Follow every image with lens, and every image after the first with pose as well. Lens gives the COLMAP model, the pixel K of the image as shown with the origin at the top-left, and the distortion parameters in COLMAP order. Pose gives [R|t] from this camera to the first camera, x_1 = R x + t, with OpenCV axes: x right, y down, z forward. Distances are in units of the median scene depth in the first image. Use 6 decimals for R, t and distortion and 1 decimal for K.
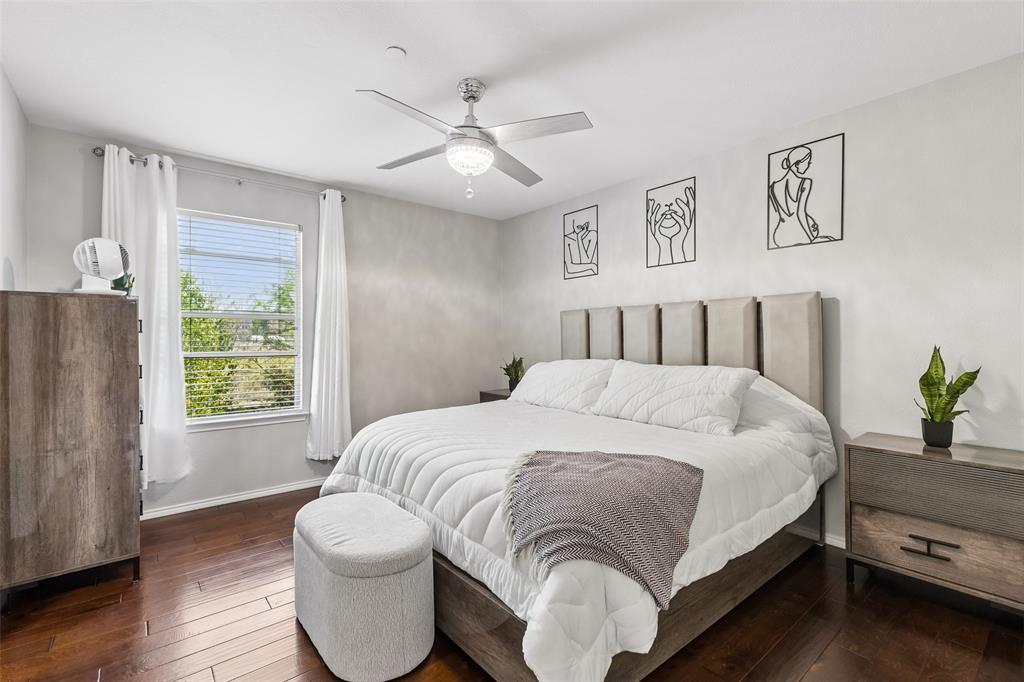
lens RADIAL K [[461.5, 0, 512.2], [0, 461.5, 338.2], [0, 0, 1]] dist [0.008146, -0.001434]
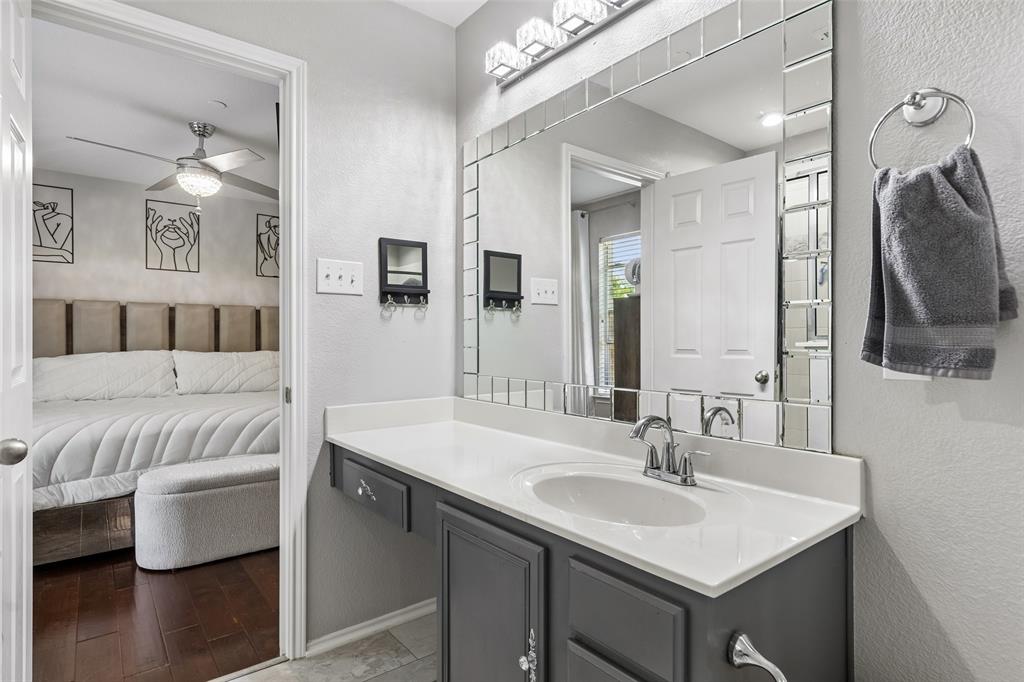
lens RADIAL K [[518.2, 0, 511.9], [0, 518.2, 339.1], [0, 0, 1]] dist [0.001713, 0.000359]
pose [[0.031836, 0.007310, 0.999466, -0.976573], [-0.001984, 0.999972, -0.007250, 0.025307], [-0.999491, -0.001752, 0.031849, 0.085614]]
